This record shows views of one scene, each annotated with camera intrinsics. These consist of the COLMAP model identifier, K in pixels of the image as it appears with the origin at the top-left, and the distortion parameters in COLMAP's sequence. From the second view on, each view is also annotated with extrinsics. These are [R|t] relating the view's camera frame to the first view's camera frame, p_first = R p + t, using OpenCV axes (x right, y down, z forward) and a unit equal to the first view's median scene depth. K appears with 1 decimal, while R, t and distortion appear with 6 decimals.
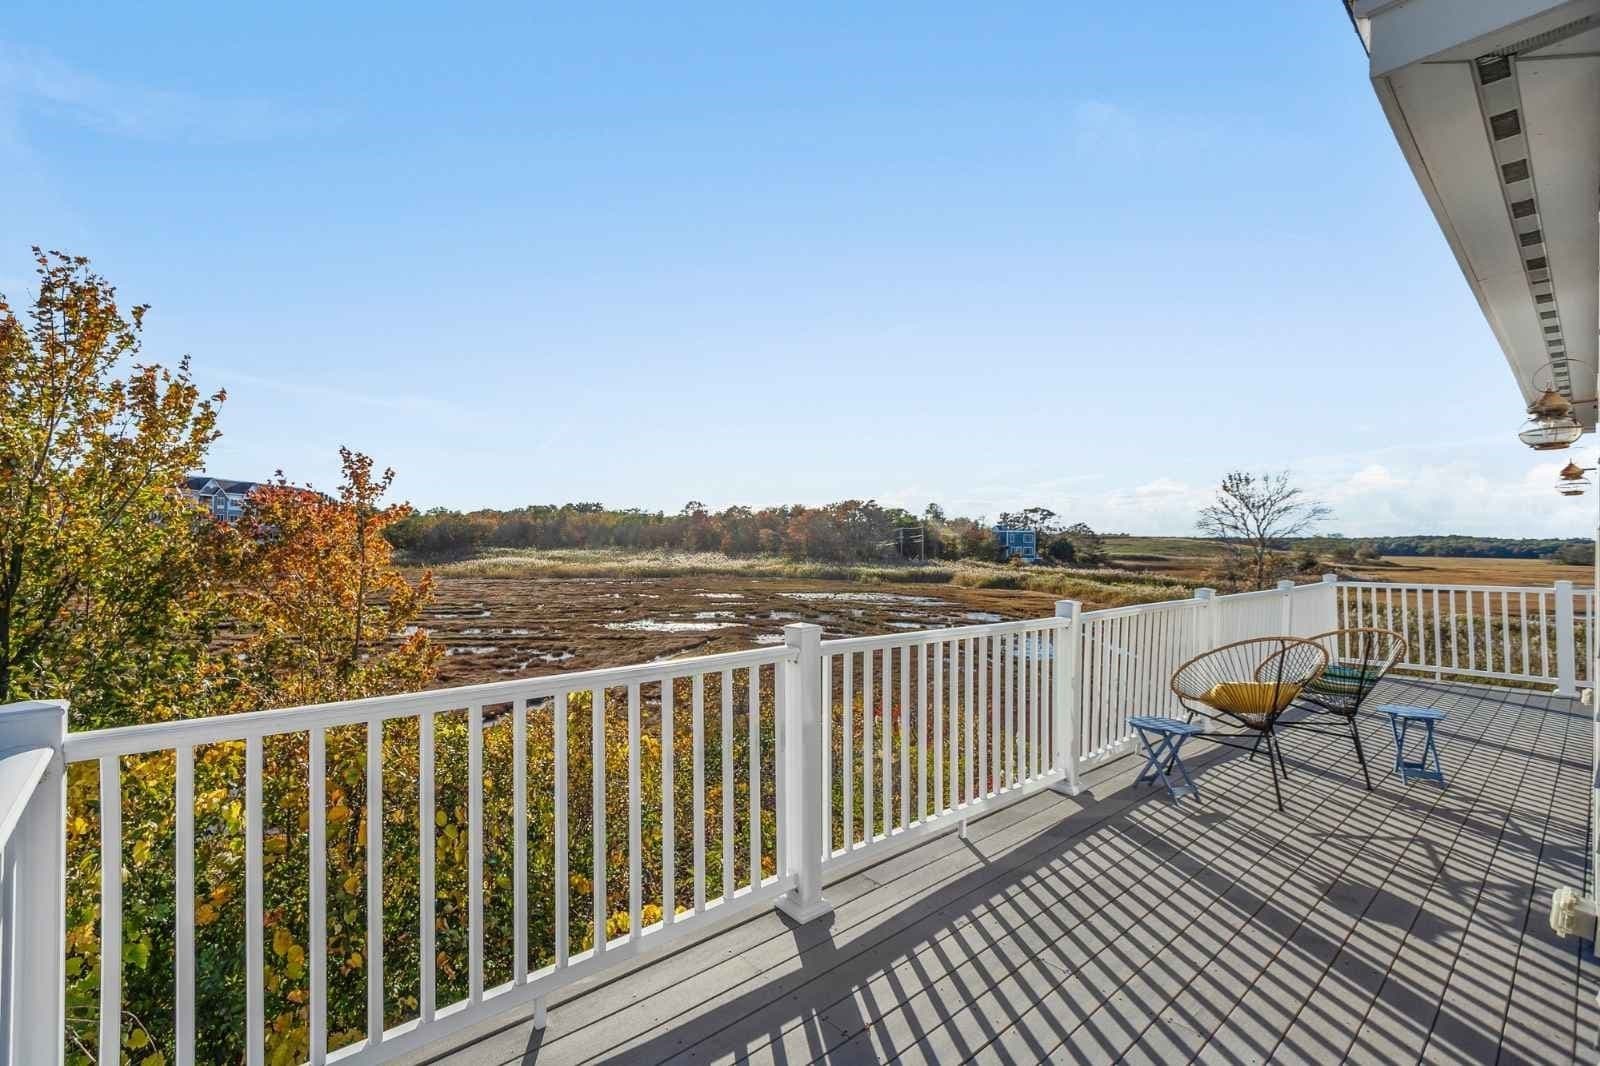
lens RADIAL K [[701.7, 0, 763.2], [0, 701.7, 535.1], [0, 0, 1]] dist [0.003187, 0.000657]
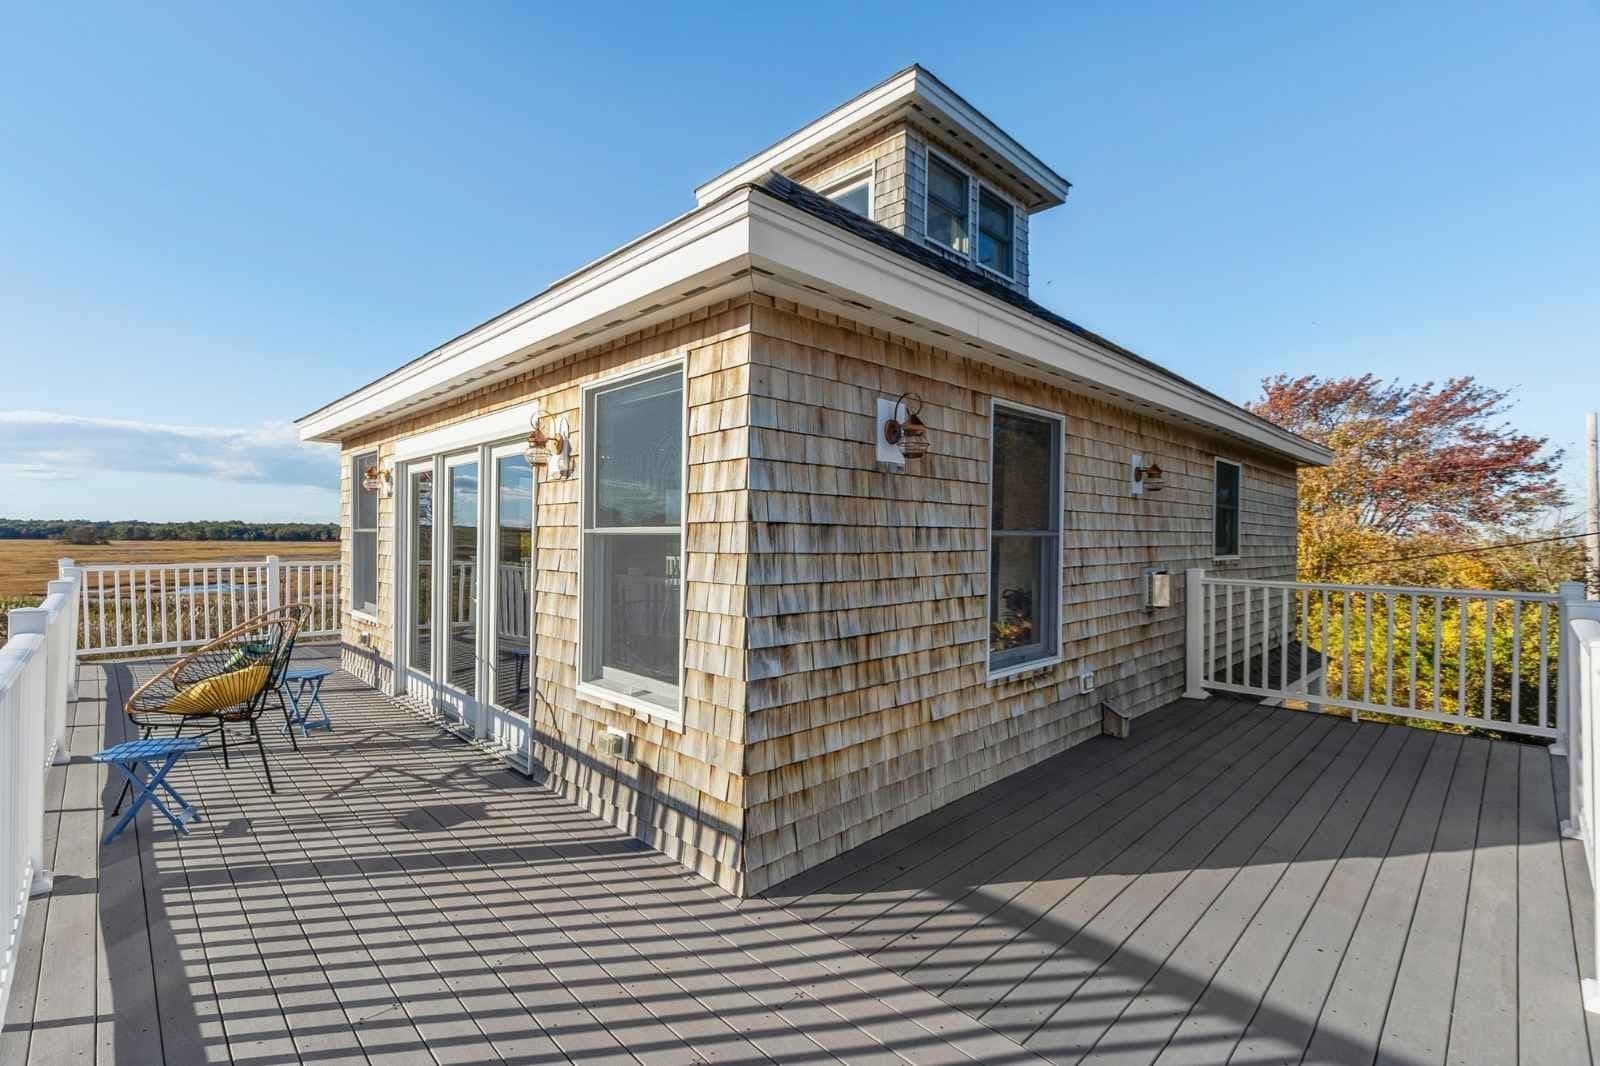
lens RADIAL K [[701.7, 0, 763.2], [0, 701.7, 535.1], [0, 0, 1]] dist [0.003187, 0.000657]
pose [[-0.050774, -0.005423, 0.998695, -0.128990], [-0.022777, 0.999731, 0.004271, 0.001563], [-0.998450, -0.022530, -0.050884, 0.157349]]
